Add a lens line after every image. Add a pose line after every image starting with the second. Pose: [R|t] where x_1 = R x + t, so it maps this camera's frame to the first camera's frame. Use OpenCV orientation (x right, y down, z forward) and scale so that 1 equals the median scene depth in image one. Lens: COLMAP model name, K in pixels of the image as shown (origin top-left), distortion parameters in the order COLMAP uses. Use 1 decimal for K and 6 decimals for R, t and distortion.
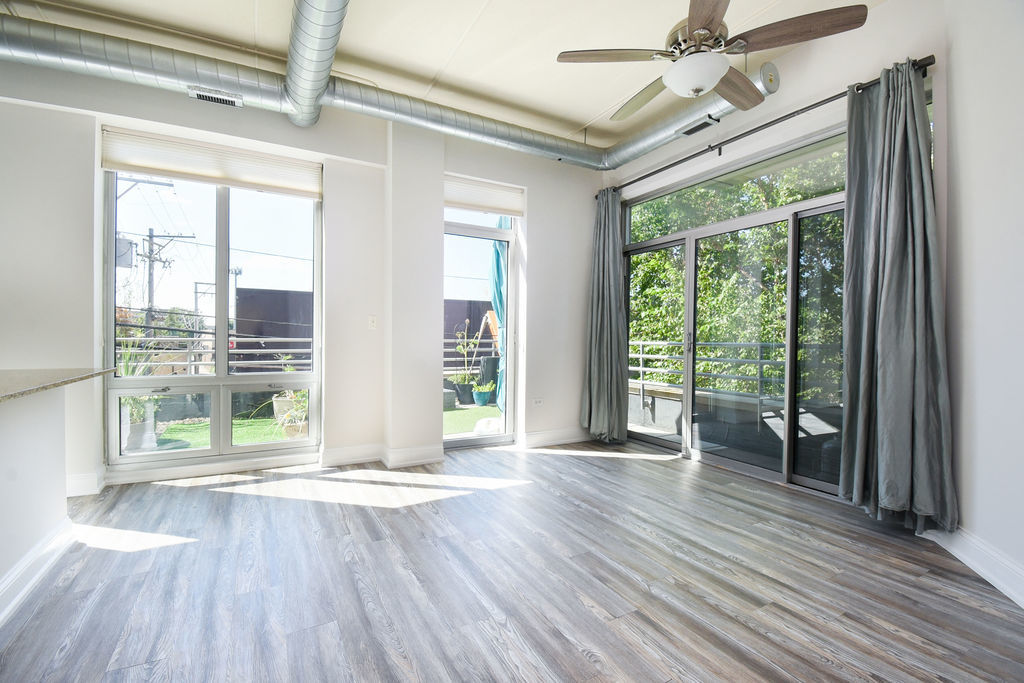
lens RADIAL K [[447.6, 0, 512.6], [0, 447.6, 342.7], [0, 0, 1]] dist [-0.002596, -0.012425]
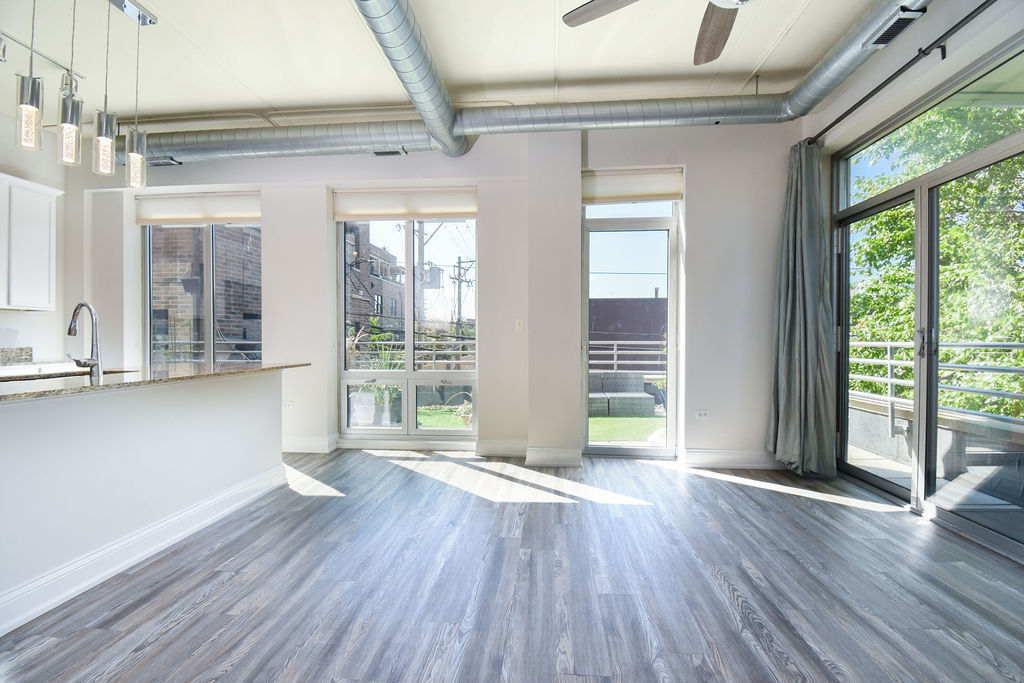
lens RADIAL K [[447.6, 0, 501.5], [0, 447.6, 338.8], [0, 0, 1]] dist [-0.002596, -0.012425]
pose [[0.831980, -0.009767, -0.554720, 0.255362], [0.001061, 0.999871, -0.016014, 0.004775], [0.554805, 0.012734, 0.831883, 0.103348]]
